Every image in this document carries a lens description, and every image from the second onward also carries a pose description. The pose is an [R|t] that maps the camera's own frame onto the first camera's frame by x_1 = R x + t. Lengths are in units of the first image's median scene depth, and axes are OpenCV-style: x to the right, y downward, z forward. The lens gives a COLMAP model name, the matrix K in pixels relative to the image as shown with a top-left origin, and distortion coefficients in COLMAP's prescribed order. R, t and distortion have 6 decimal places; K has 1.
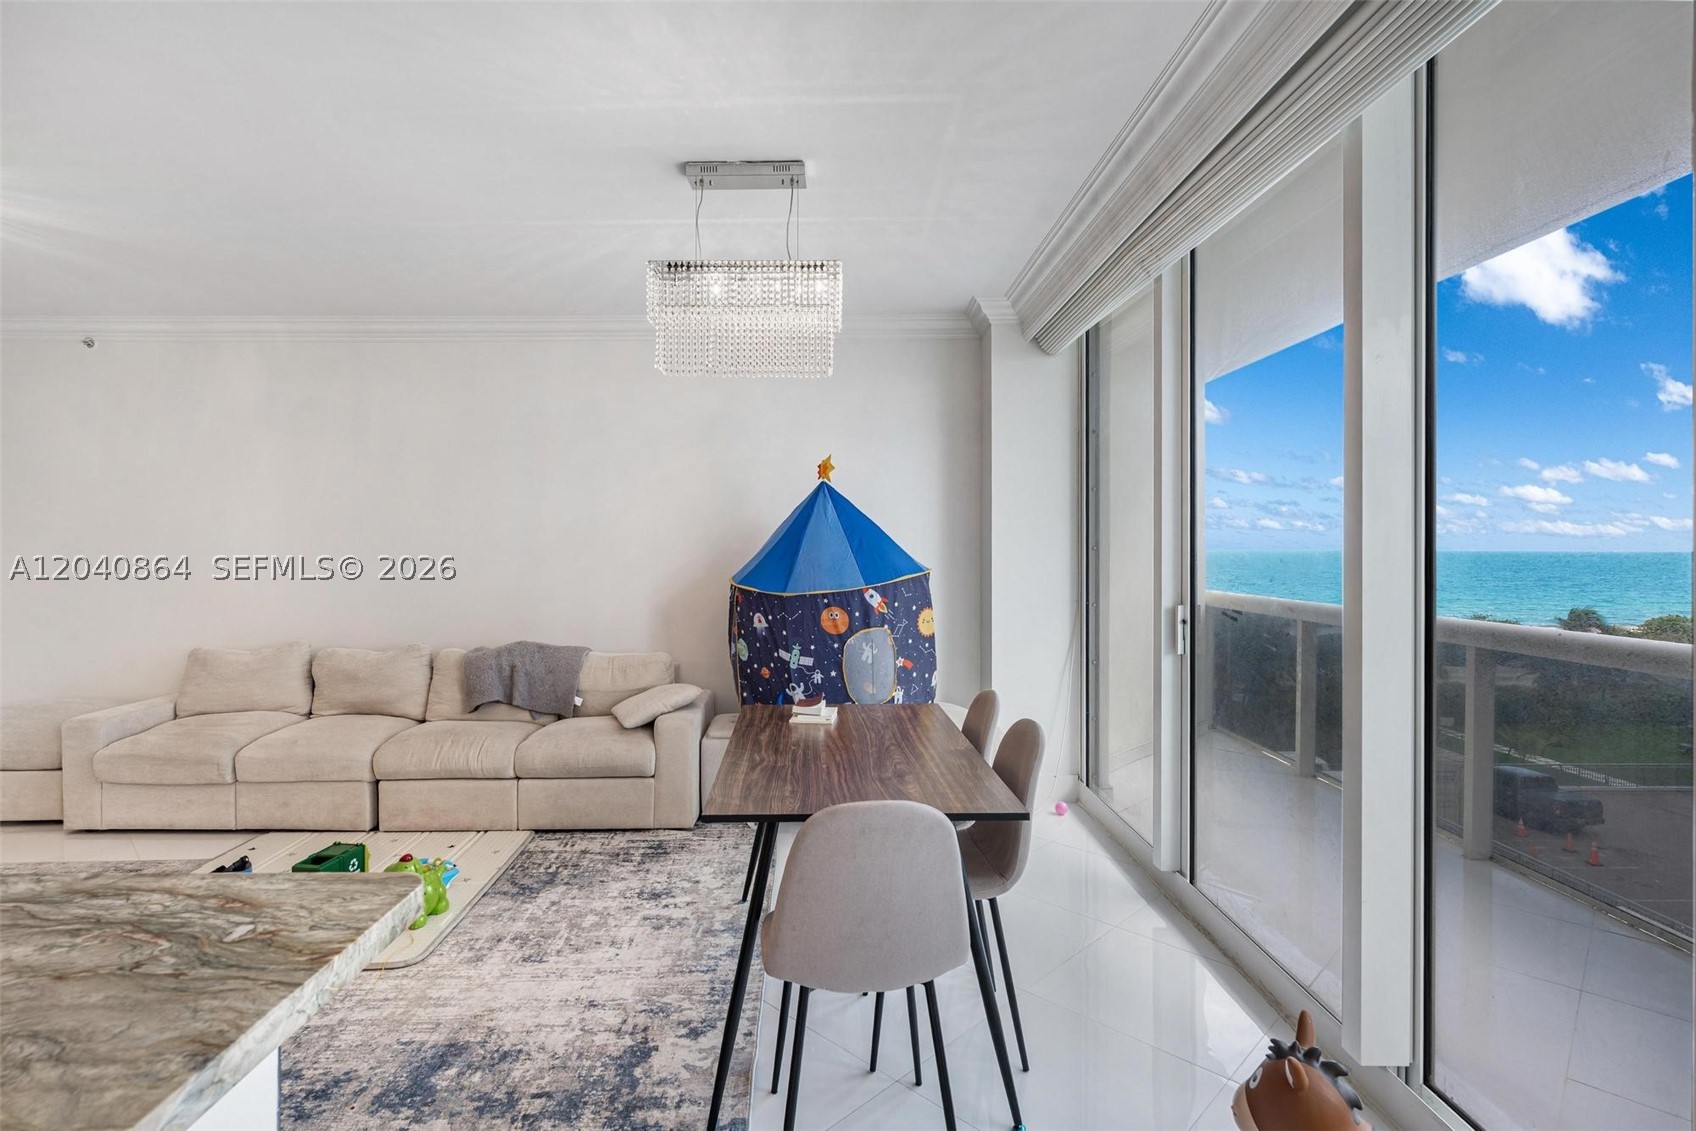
lens RADIAL K [[814.5, 0, 826.7], [0, 814.5, 546.3], [0, 0, 1]] dist [-0.006230, 0.001713]
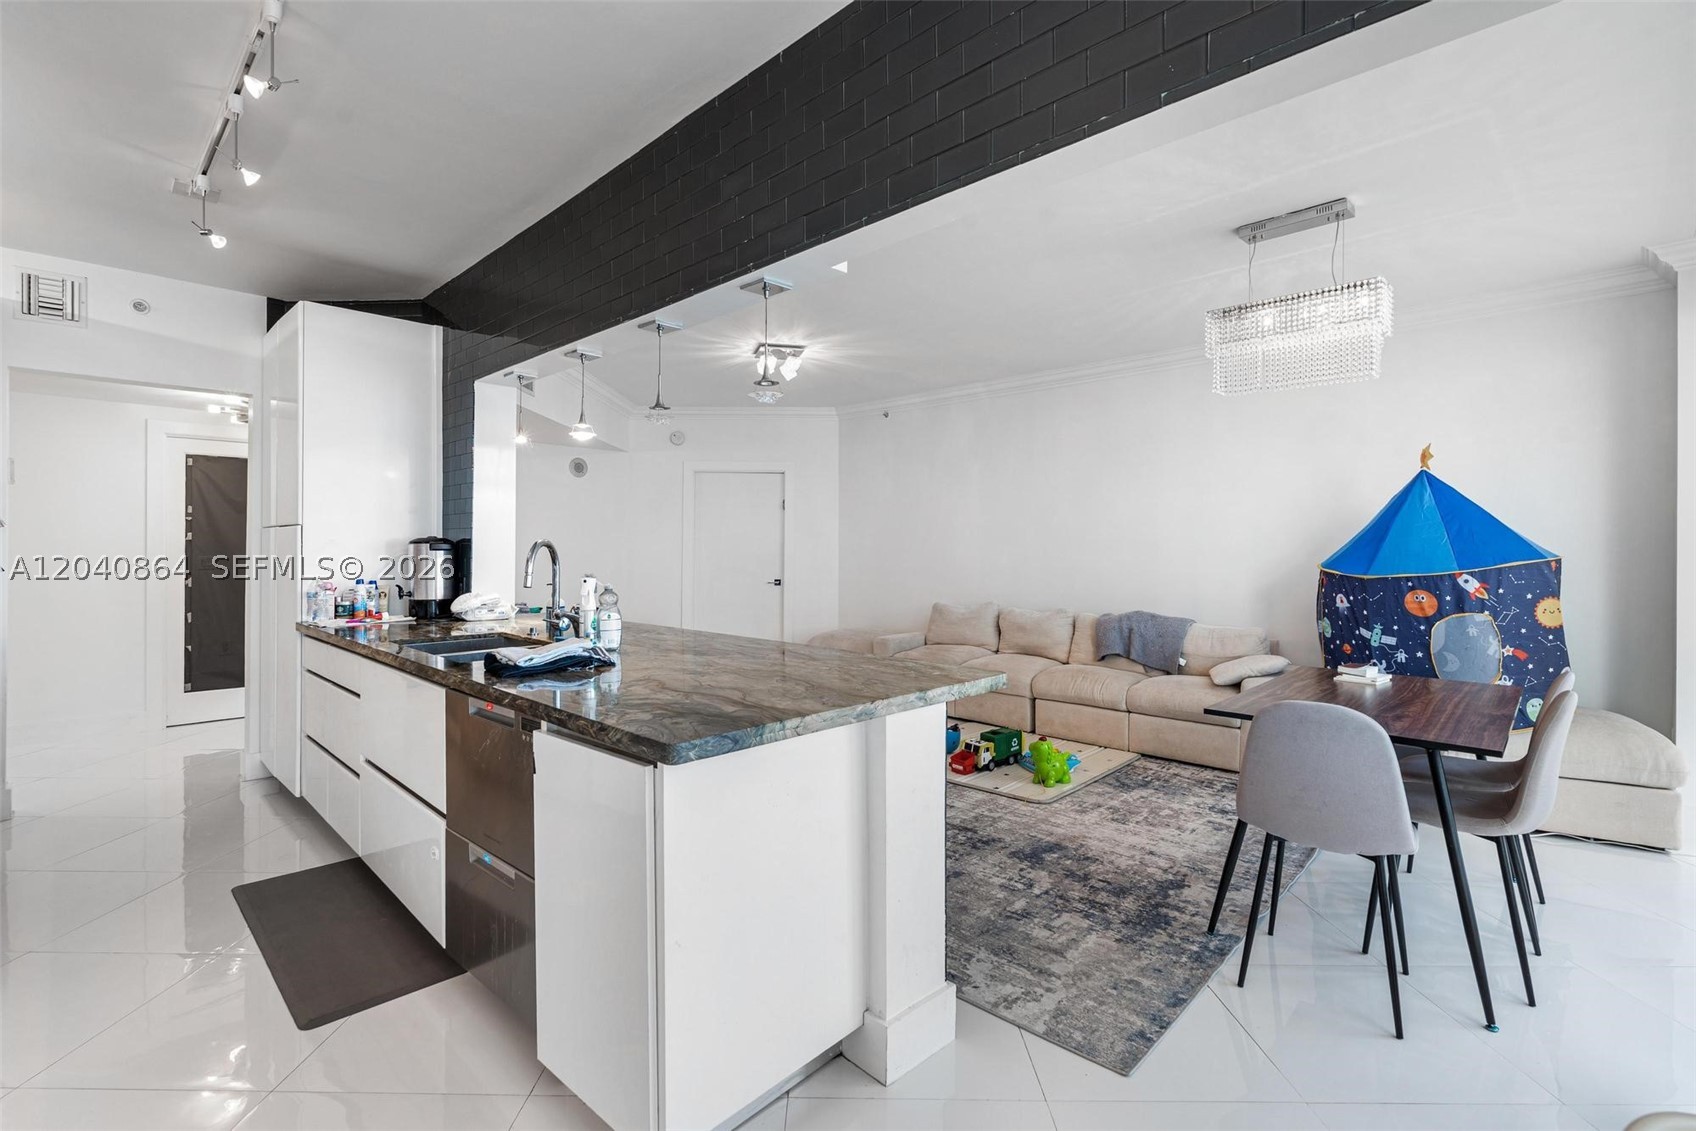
lens RADIAL K [[765.7, 0, 853.1], [0, 765.7, 547.3], [0, 0, 1]] dist [-0.004996, 0.000257]
pose [[0.712984, 0.004383, -0.701167, 0.174959], [-0.005676, 0.999984, 0.000480, 0.023060], [0.701157, 0.003637, 0.712997, -0.201999]]
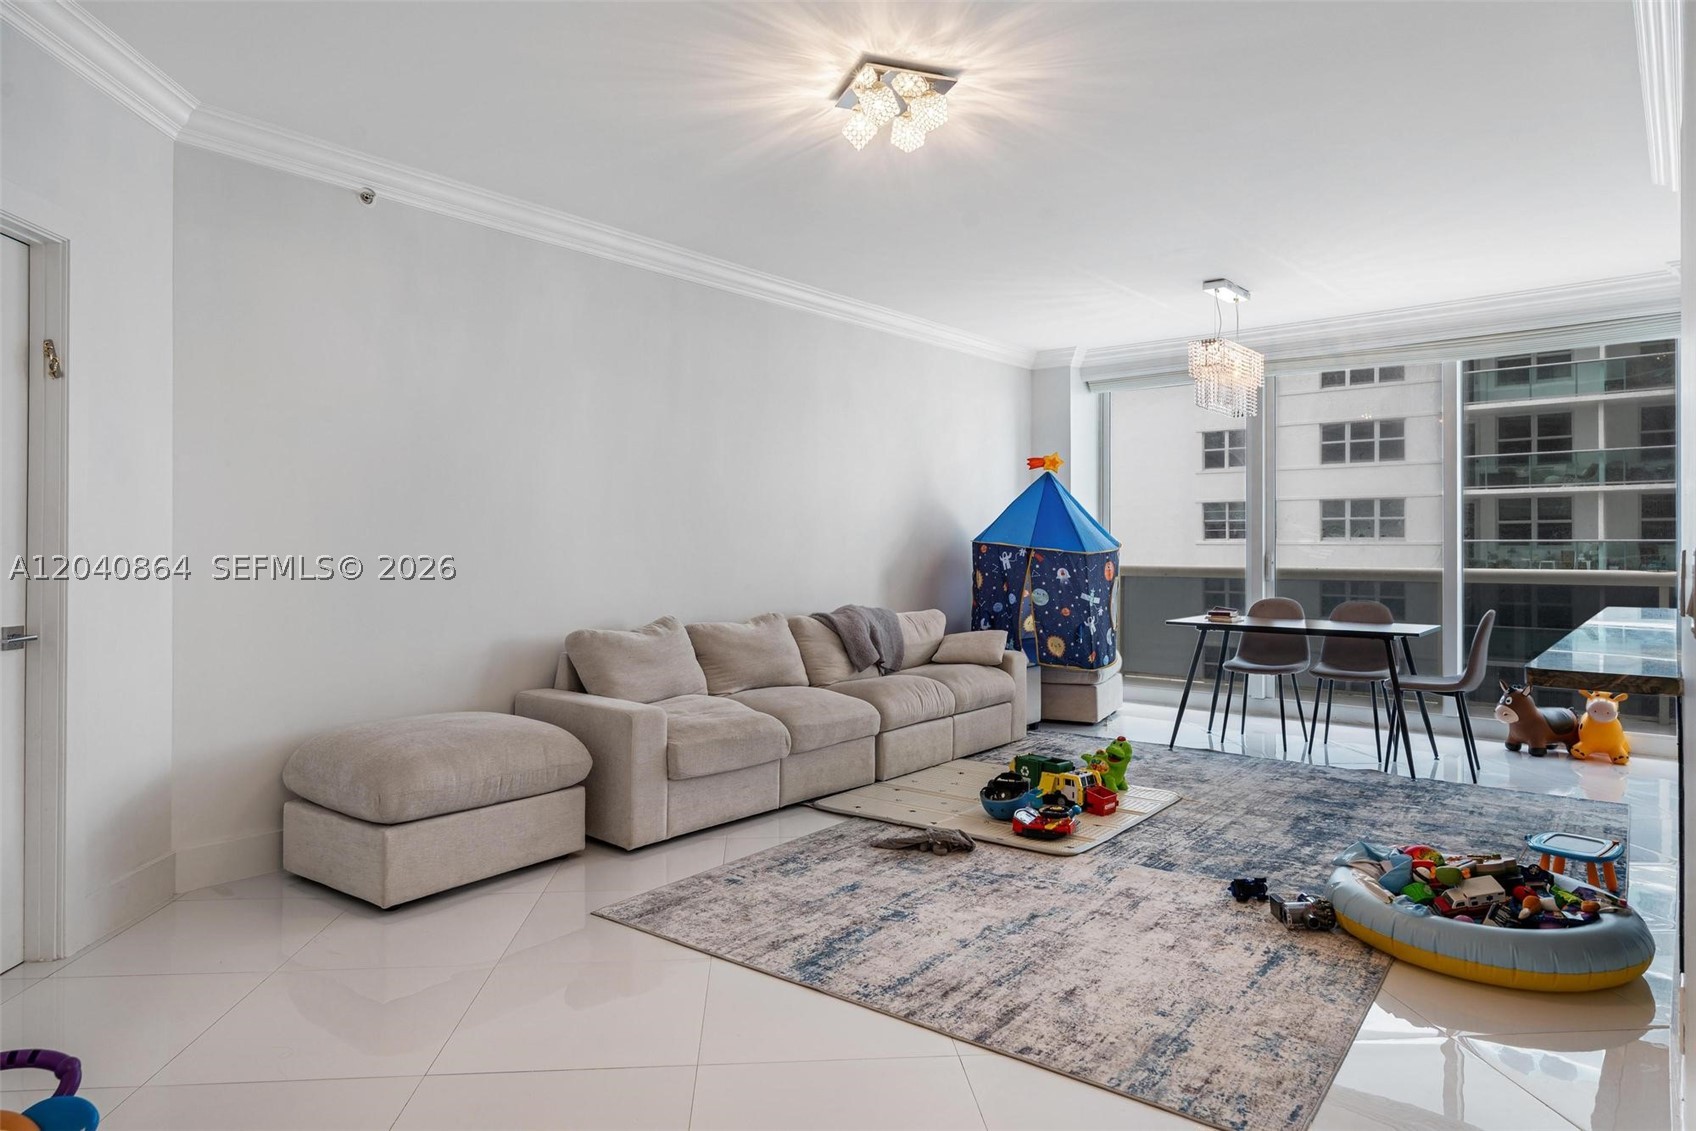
lens RADIAL K [[998.7, 0, 833.0], [0, 998.7, 531.0], [0, 0, 1]] dist [-0.005686, 0.005446]
pose [[0.658007, 0.015085, 0.752861, -1.627110], [-0.004961, 0.999864, -0.015698, 0.050123], [-0.752995, 0.006594, 0.657993, 0.205317]]
